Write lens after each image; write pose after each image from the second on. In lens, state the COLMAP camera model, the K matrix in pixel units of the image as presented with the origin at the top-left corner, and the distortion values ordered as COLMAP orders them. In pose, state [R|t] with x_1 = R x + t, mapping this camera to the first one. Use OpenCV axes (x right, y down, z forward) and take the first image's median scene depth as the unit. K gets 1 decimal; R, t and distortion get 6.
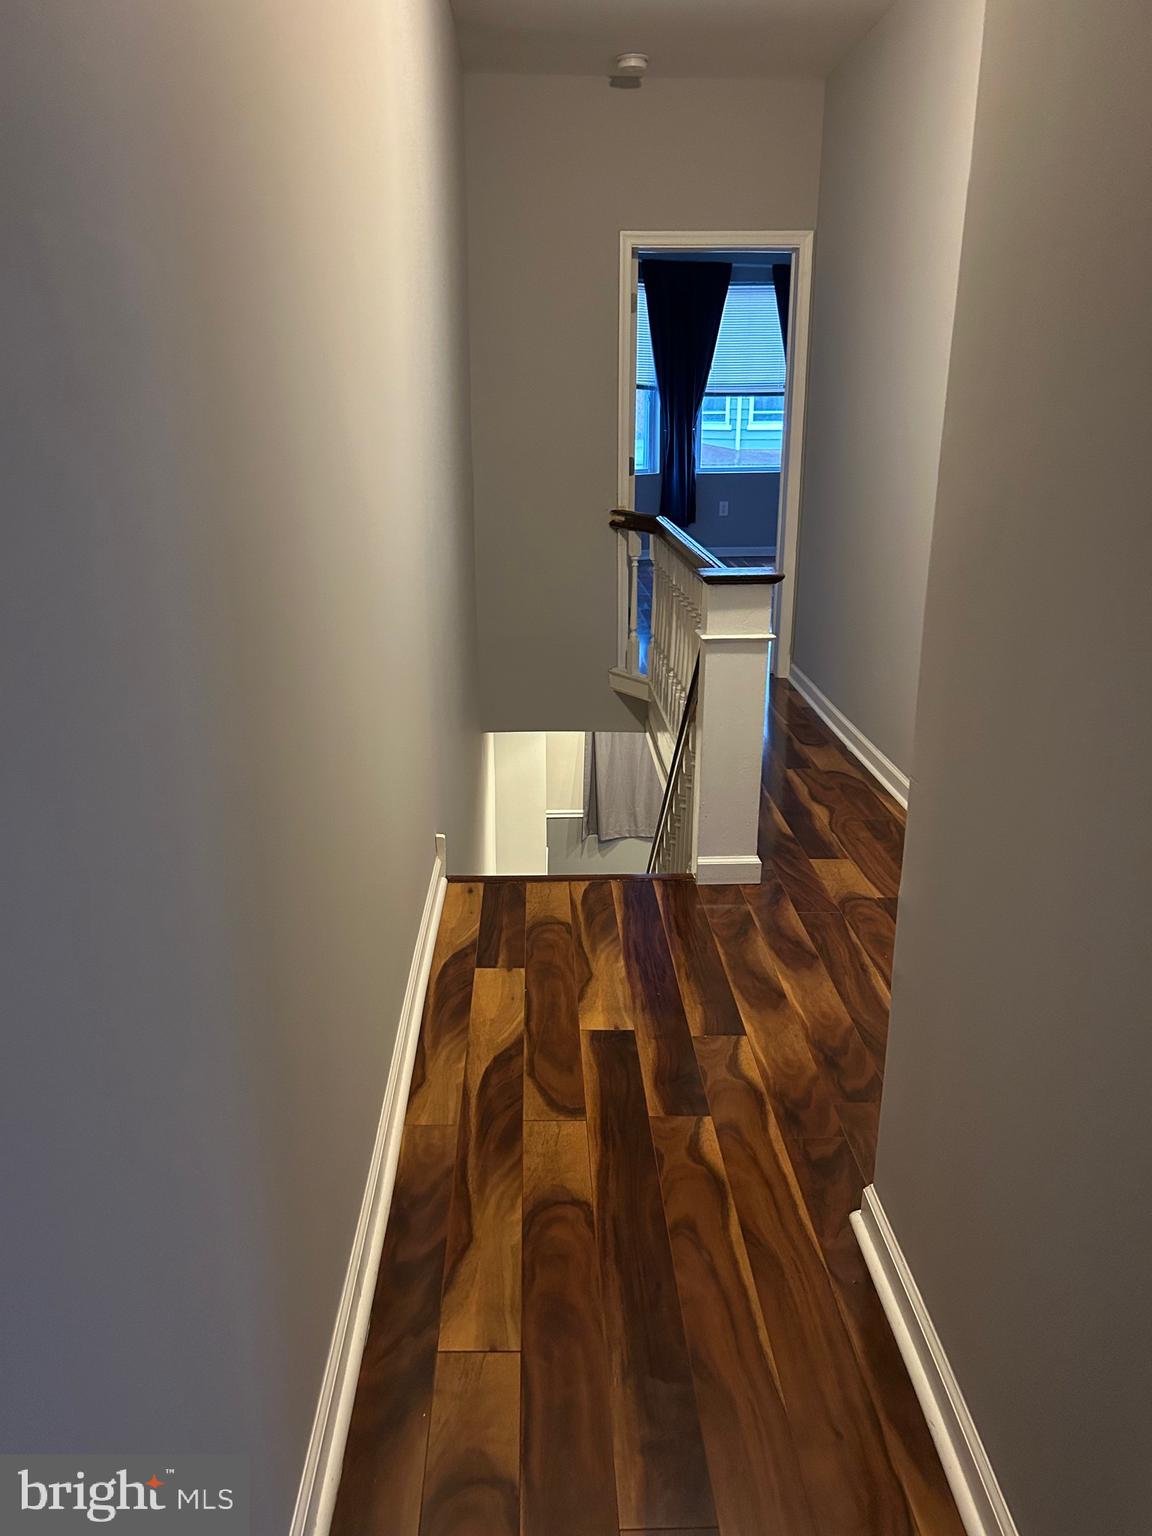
lens RADIAL K [[1167.3, 0, 576.0], [0, 1167.3, 768.0], [0, 0, 1]] dist [0.056761, -0.082360]
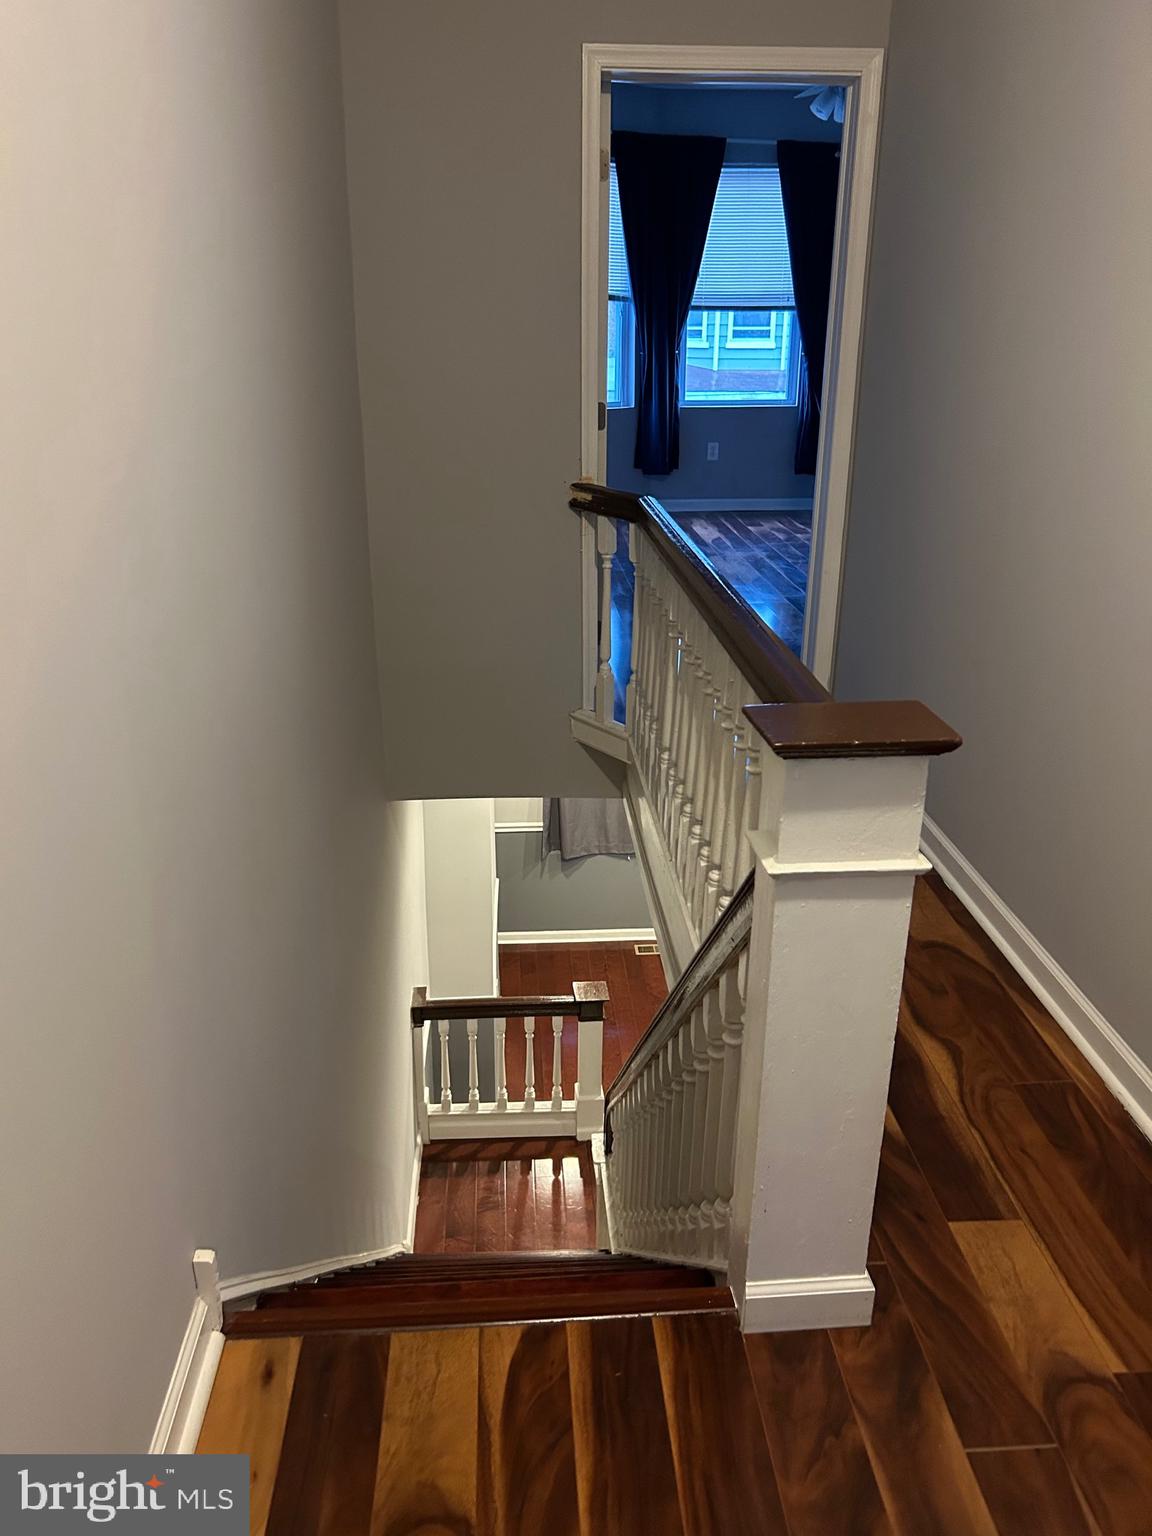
lens RADIAL K [[1167.3, 0, 576.0], [0, 1167.3, 768.0], [0, 0, 1]] dist [0.056761, -0.082360]
pose [[0.999621, -0.005683, 0.026920, 0.012861], [0.003909, 0.997845, 0.065492, -0.096622], [-0.027235, -0.065362, 0.997490, 0.302809]]
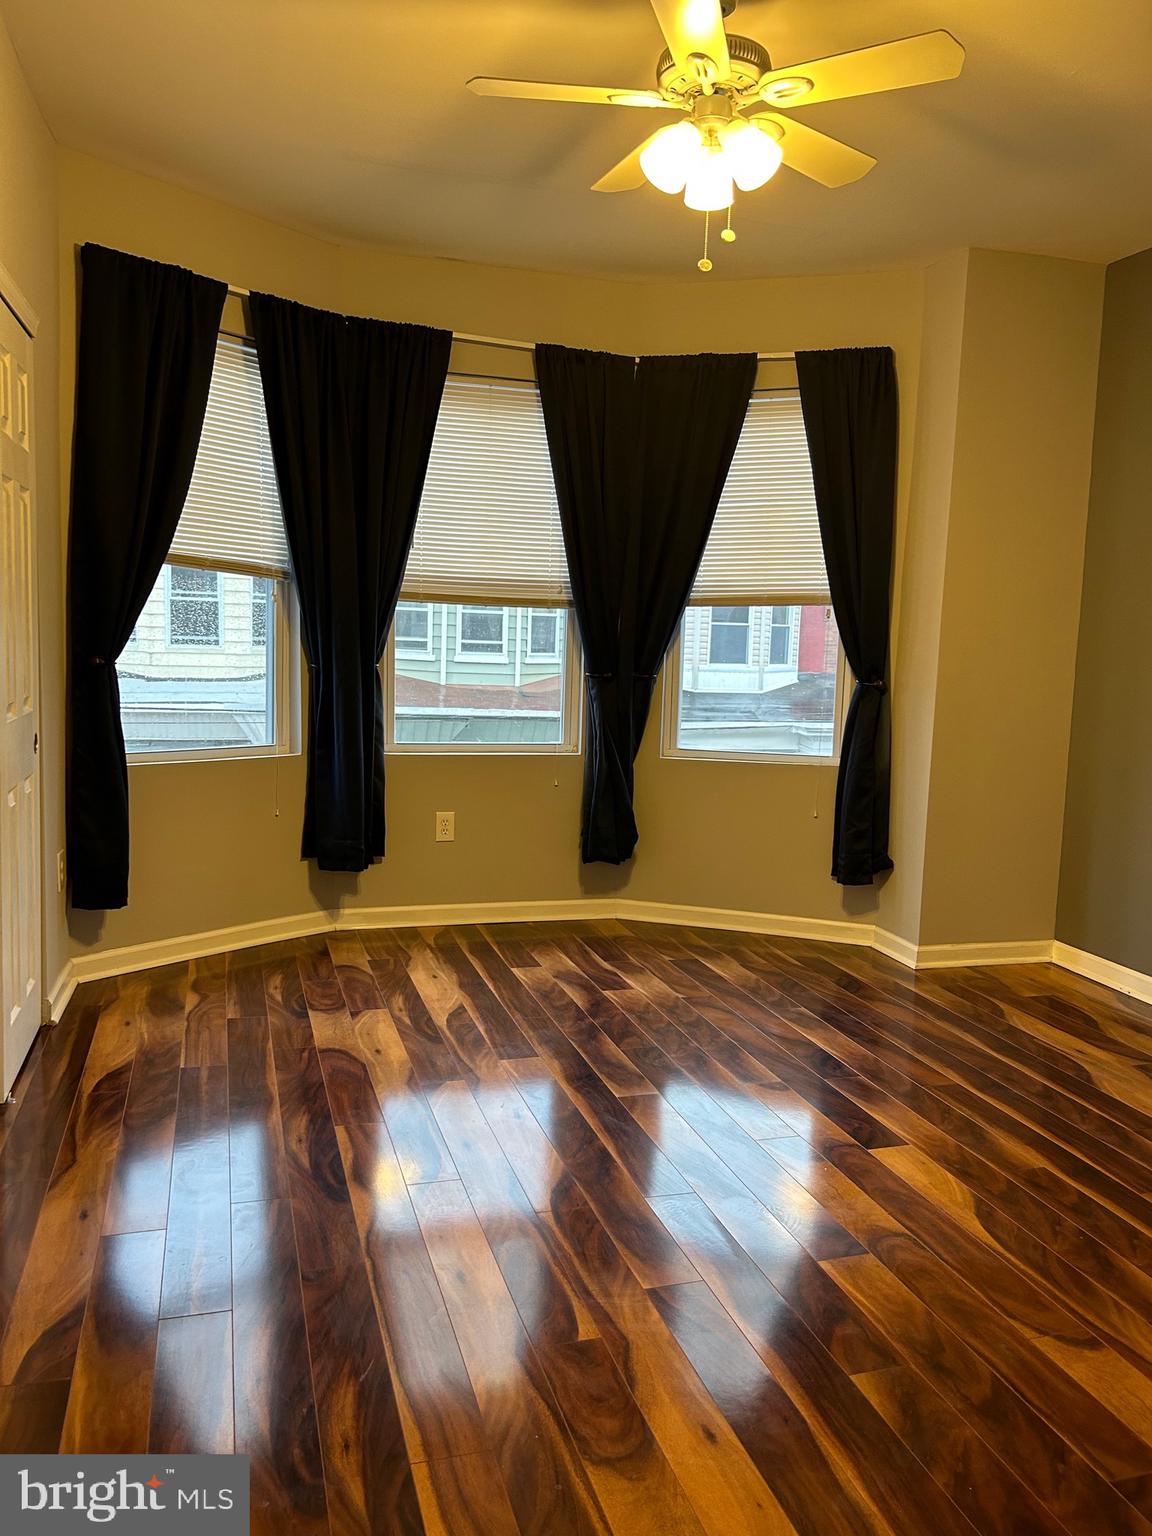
lens RADIAL K [[1167.3, 0, 576.0], [0, 1167.3, 768.0], [0, 0, 1]] dist [0.056761, -0.082360]
pose [[0.967997, 0.005229, 0.250909, 0.101064], [0.041455, 0.982717, -0.180411, -0.272986], [-0.247516, 0.185038, 0.951050, 0.921067]]
